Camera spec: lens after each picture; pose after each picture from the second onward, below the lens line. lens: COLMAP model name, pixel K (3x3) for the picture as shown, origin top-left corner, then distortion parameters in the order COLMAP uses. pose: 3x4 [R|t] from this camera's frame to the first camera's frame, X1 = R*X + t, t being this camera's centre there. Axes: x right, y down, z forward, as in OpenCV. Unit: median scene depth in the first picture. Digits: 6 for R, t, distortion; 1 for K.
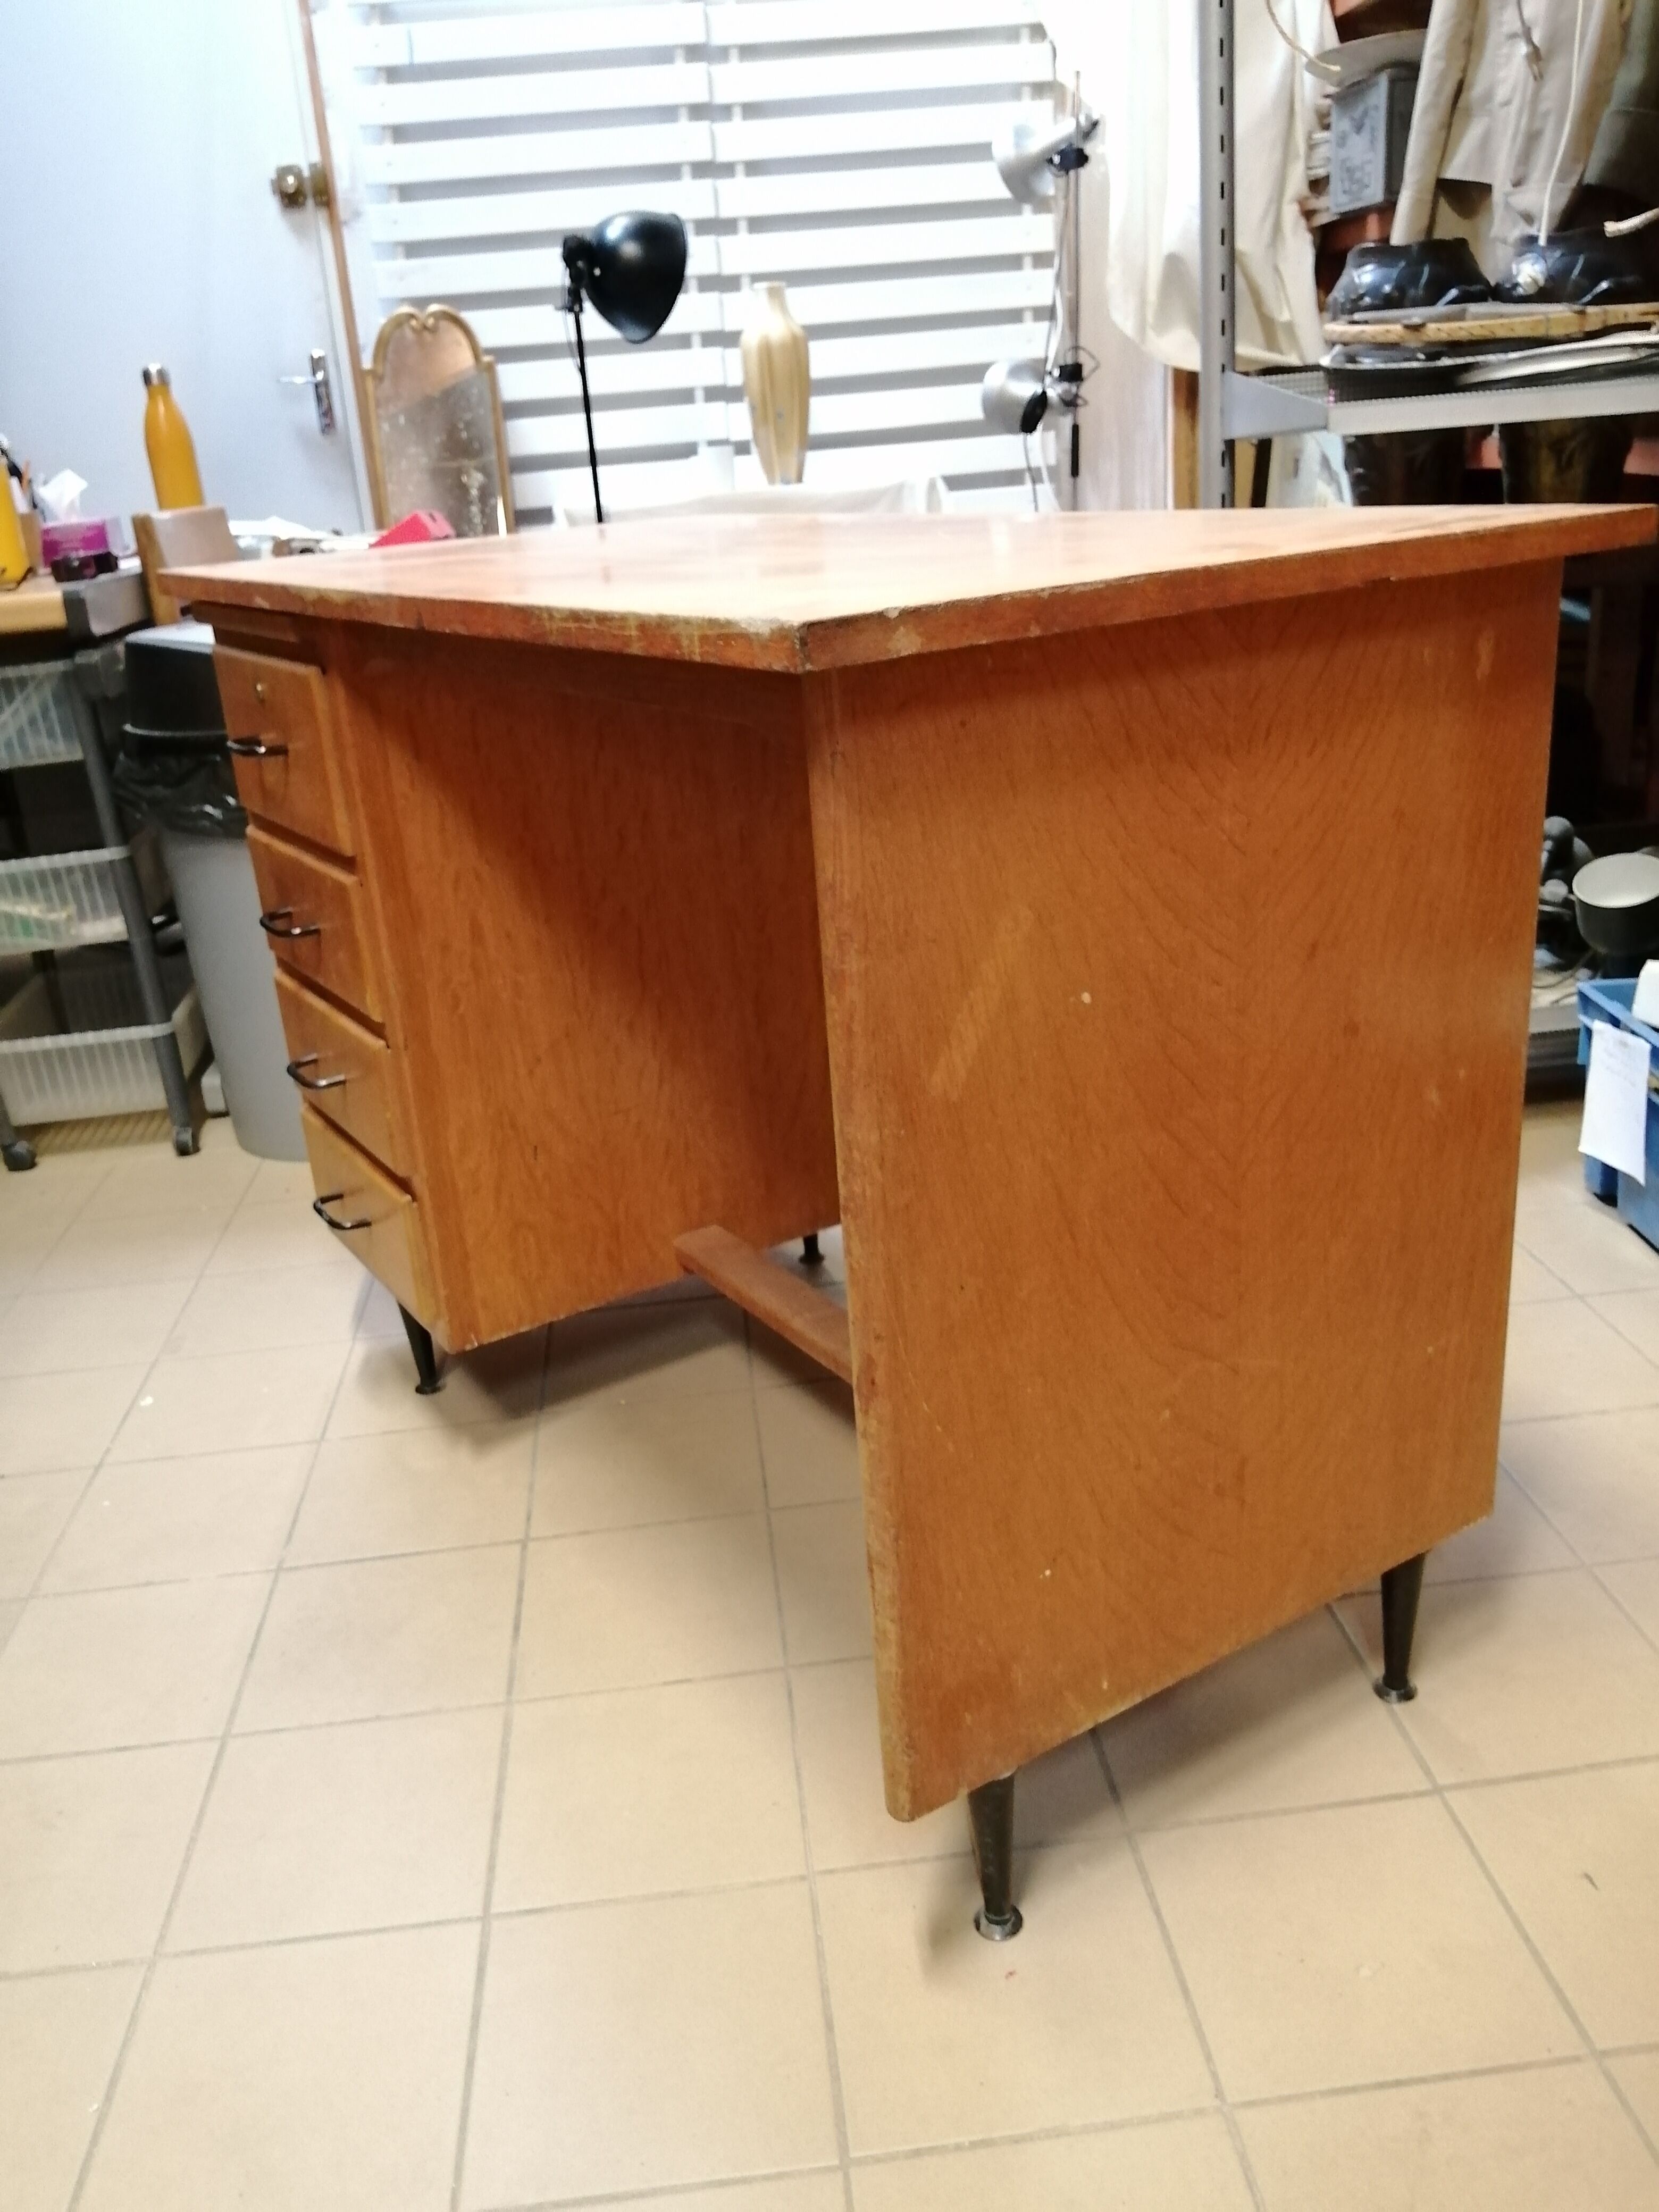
lens RADIAL K [[1764.7, 0, 814.5], [0, 1764.7, 1113.2], [0, 0, 1]] dist [0.012139, -0.059167]
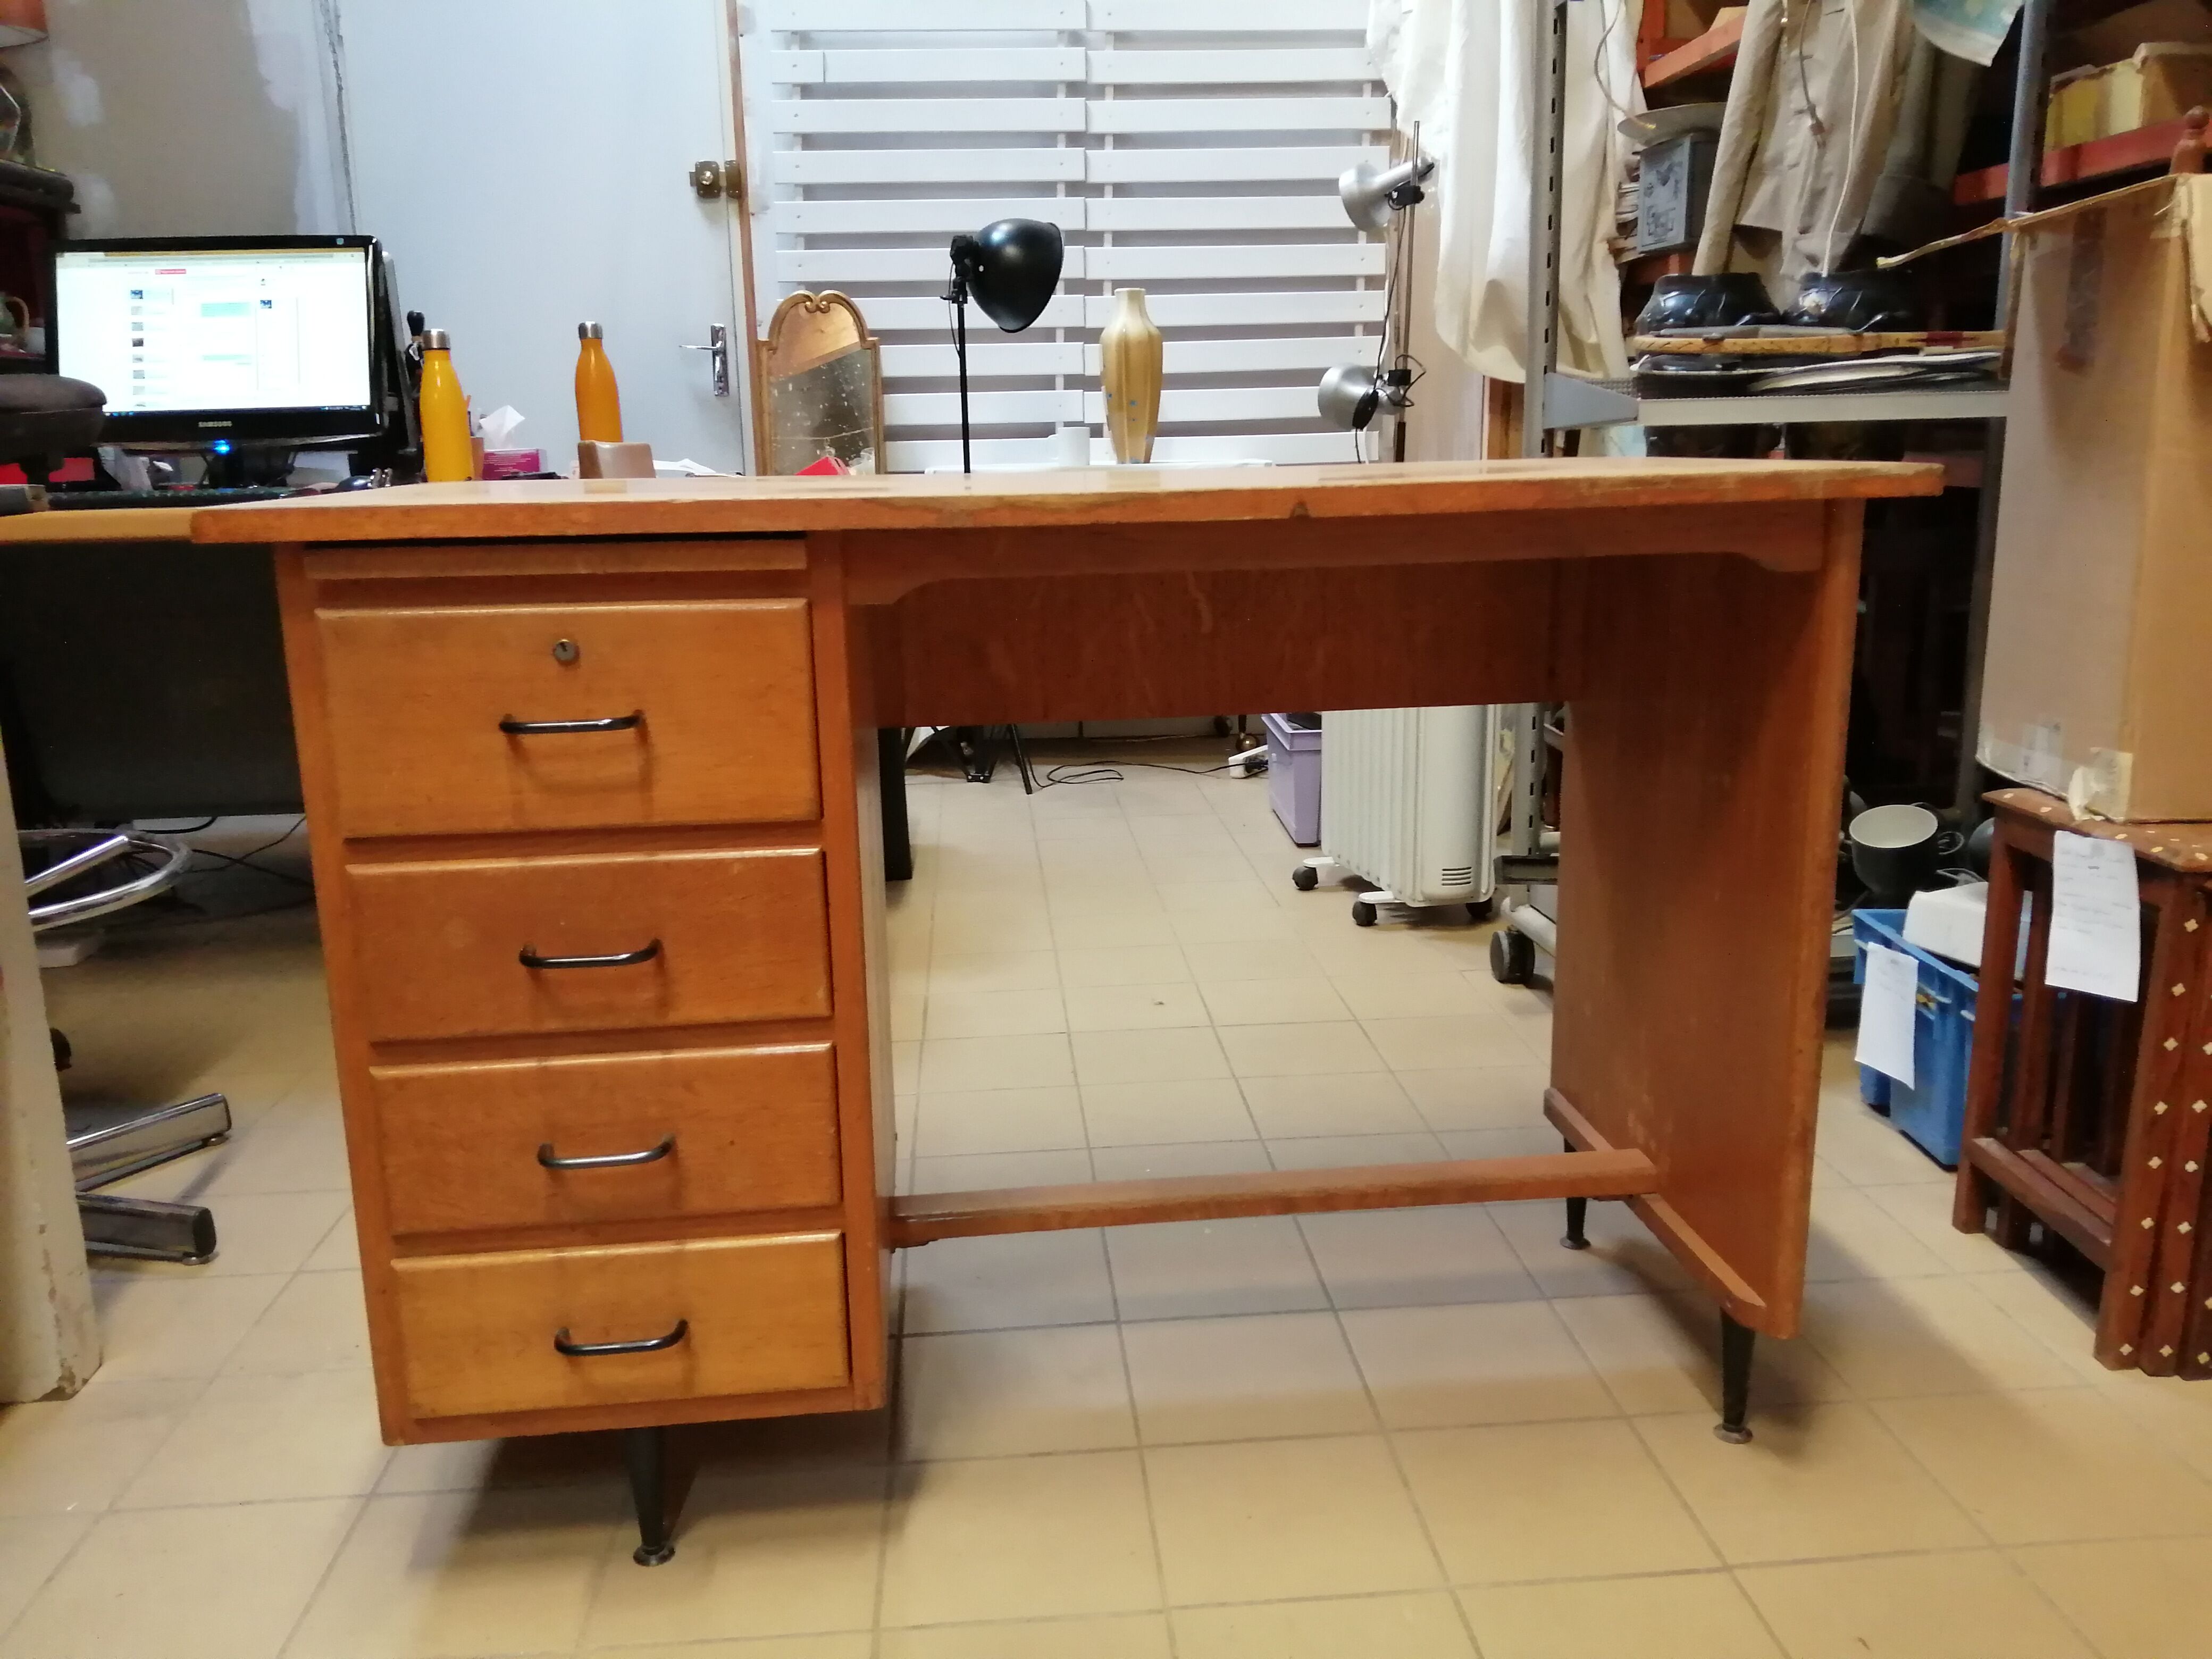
lens RADIAL K [[1733.2, 0, 1108.2], [0, 1733.2, 839.7], [0, 0, 1]] dist [0.050354, -0.102648]
pose [[0.998419, 0.056157, -0.002313, -0.019820], [-0.055936, 0.988793, -0.138420, 0.032420], [-0.005486, 0.138331, 0.990371, -0.049919]]
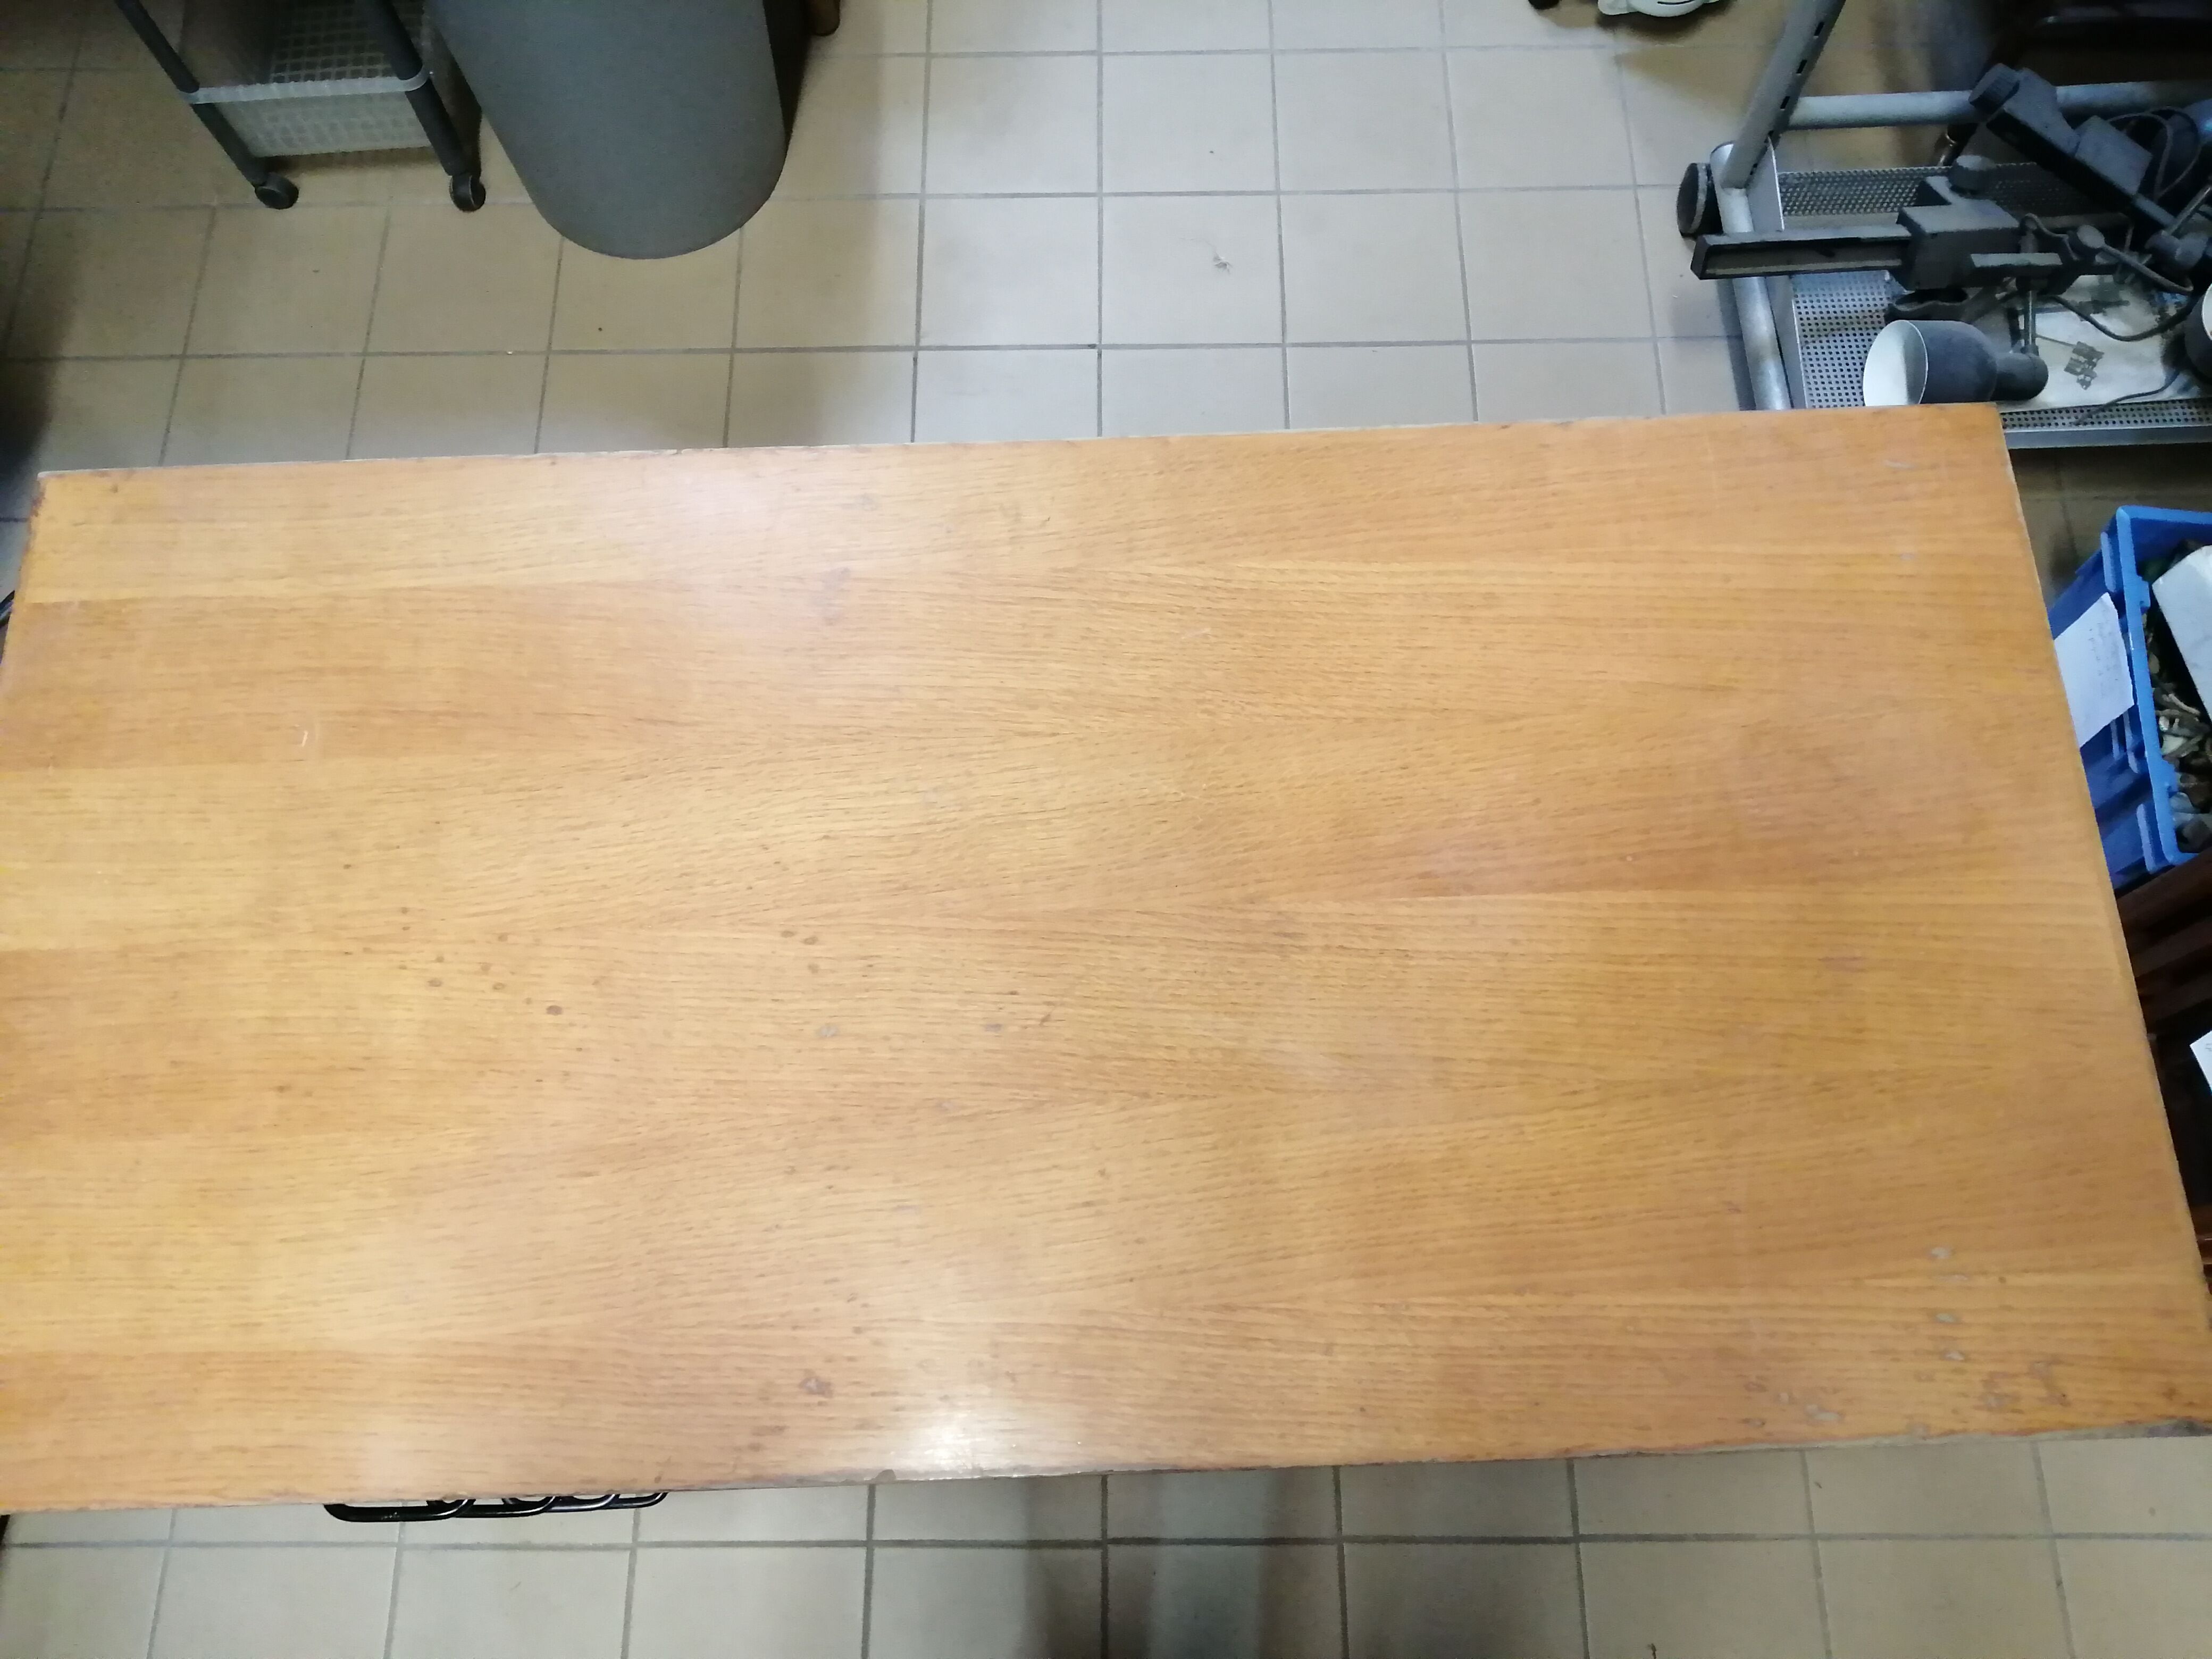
lens RADIAL K [[1776.7, 0, 1119.4], [0, 1776.7, 832.2], [0, 0, 1]] dist [0.010974, -0.064025]
pose [[0.994018, 0.104473, 0.031842, -0.029188], [-0.092220, 0.646650, 0.757192, -0.298541], [0.058515, -0.755599, 0.652416, 0.160441]]
